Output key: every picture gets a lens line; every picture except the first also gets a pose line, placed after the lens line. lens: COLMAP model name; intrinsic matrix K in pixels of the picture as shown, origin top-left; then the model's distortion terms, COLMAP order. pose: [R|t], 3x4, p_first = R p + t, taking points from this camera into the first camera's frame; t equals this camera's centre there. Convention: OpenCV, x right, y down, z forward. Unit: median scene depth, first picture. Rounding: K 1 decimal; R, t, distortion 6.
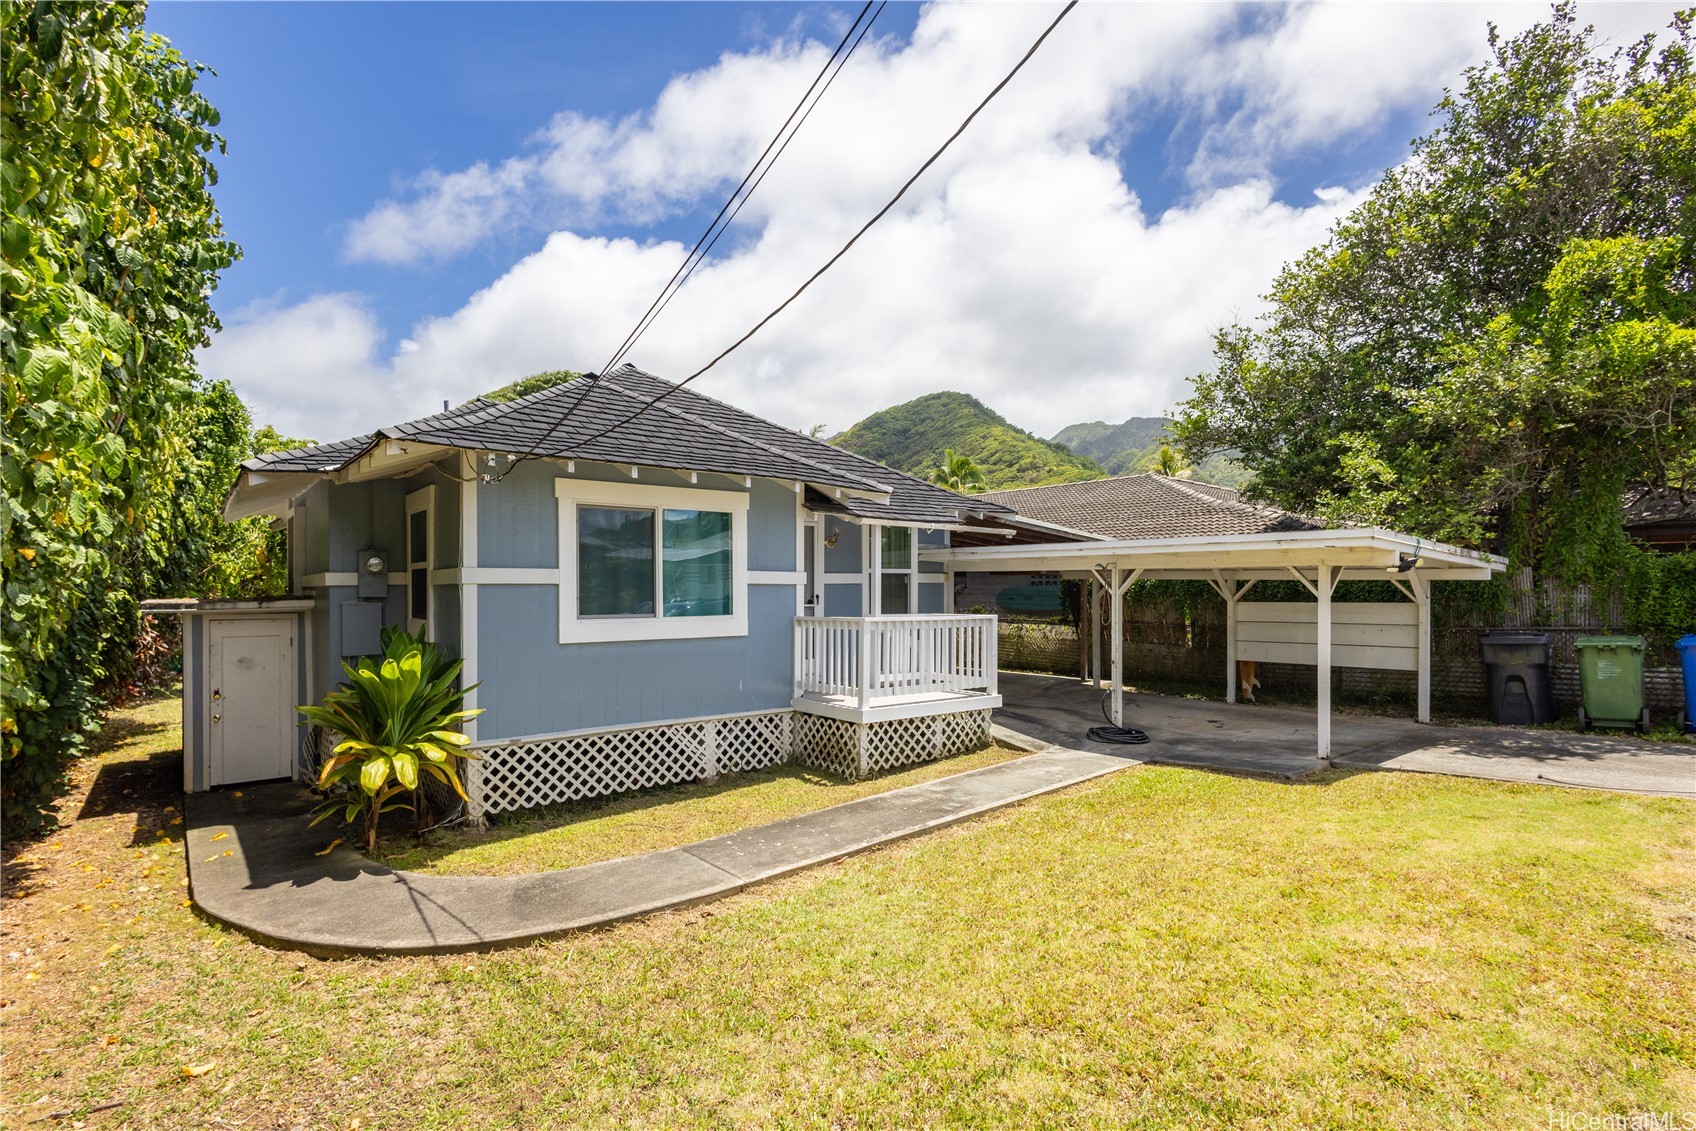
lens RADIAL K [[809.3, 0, 846.7], [0, 809.3, 595.5], [0, 0, 1]] dist [0.001569, 0.000103]
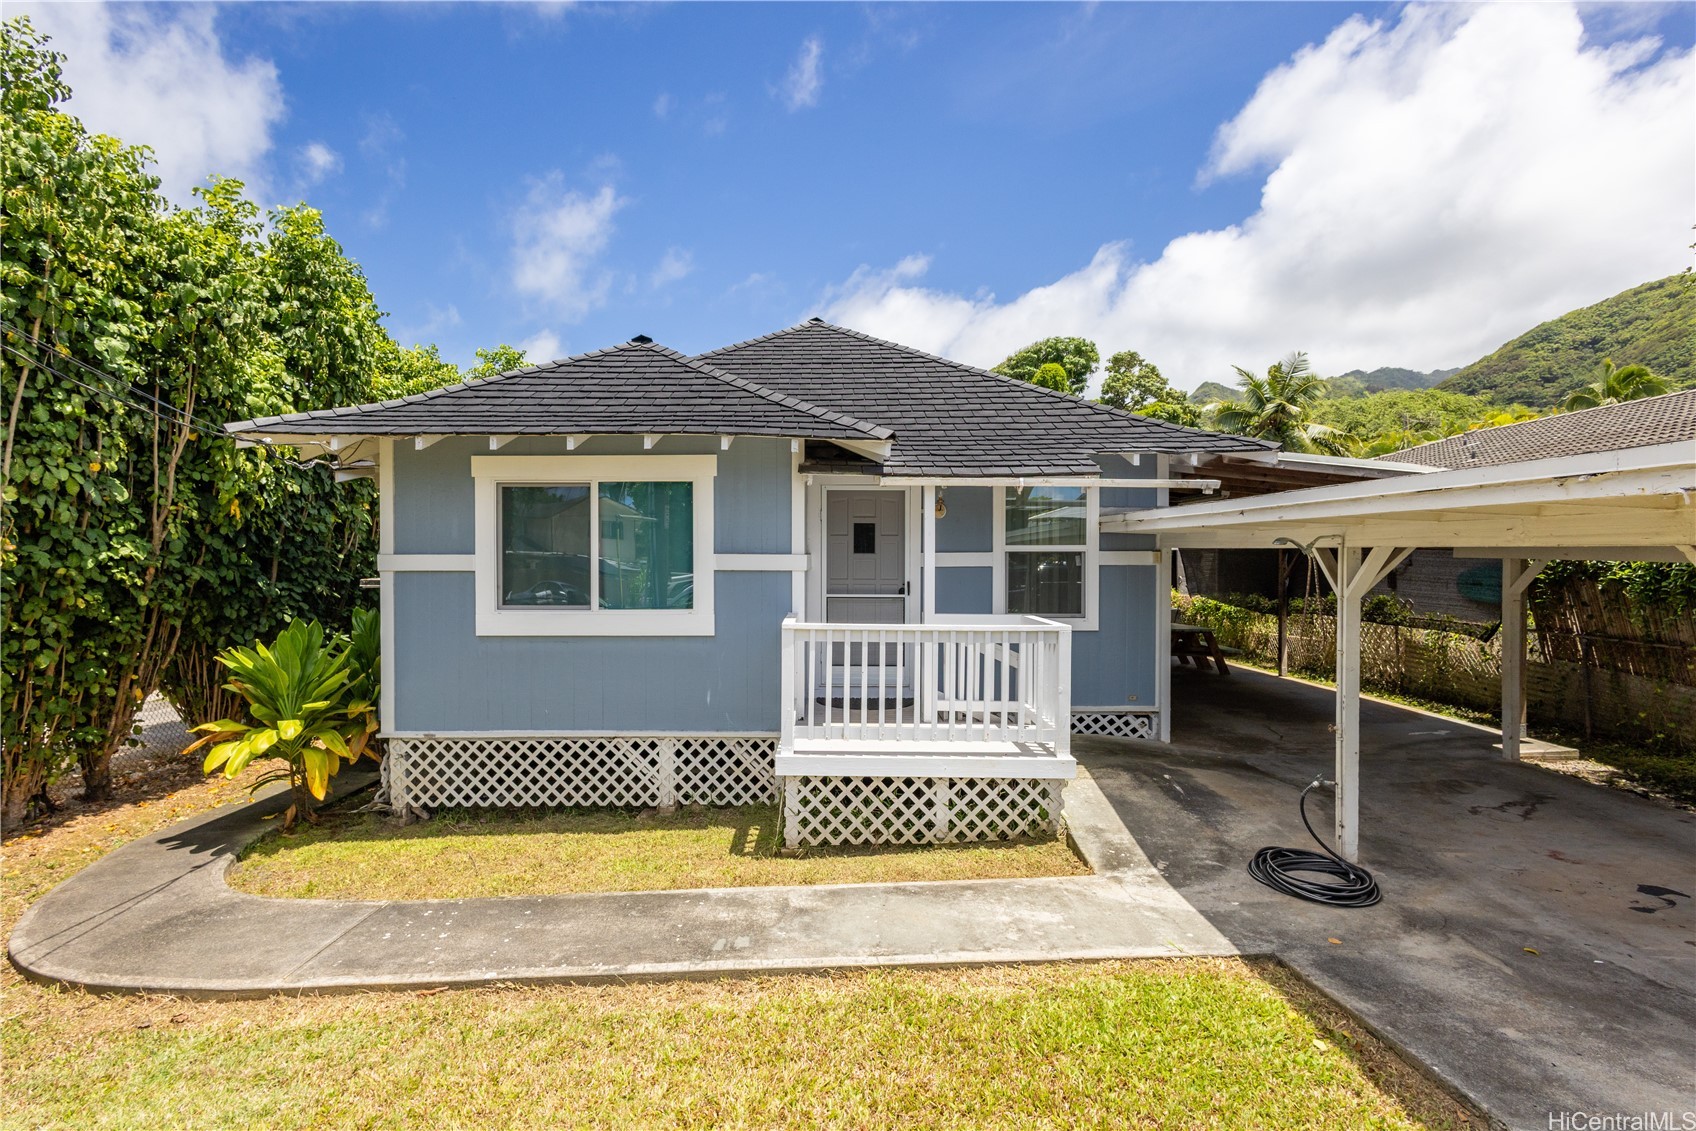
lens RADIAL K [[800.5, 0, 848.0], [0, 800.5, 565.5], [0, 0, 1]] dist [0.002039, 0.000502]
pose [[0.782540, 0.010828, -0.622506, 0.472909], [-0.006734, 0.999937, 0.008928, -0.027346], [0.622564, -0.002795, 0.782564, 0.478006]]
